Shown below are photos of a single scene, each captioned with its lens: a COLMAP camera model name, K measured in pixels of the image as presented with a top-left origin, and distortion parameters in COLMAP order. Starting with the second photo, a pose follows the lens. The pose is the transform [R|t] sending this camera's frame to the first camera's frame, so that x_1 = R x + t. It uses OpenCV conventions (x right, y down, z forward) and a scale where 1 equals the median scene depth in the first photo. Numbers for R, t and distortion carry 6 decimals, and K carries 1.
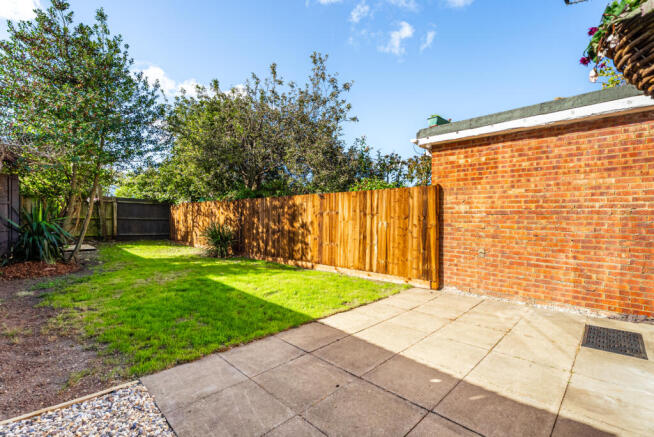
lens RADIAL K [[298.7, 0, 326.5], [0, 298.7, 218.4], [0, 0, 1]] dist [-0.005950, 0.000149]
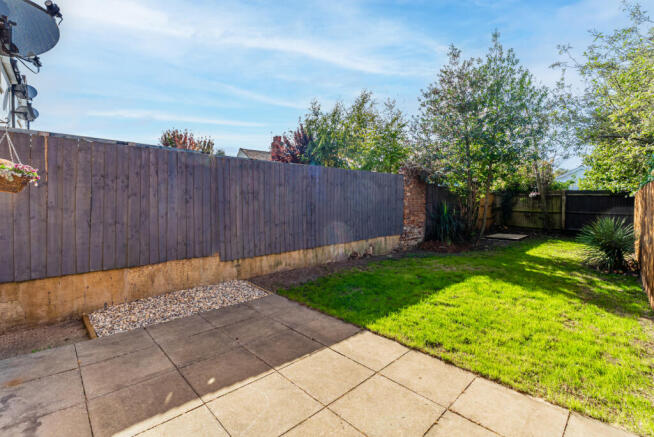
lens RADIAL K [[298.7, 0, 326.0], [0, 298.7, 213.4], [0, 0, 1]] dist [-0.005950, 0.000149]
pose [[-0.034356, 0.017822, -0.999251, 0.811743], [-0.007780, 0.999806, 0.018099, -0.022381], [0.999379, 0.008396, -0.034211, 0.856584]]
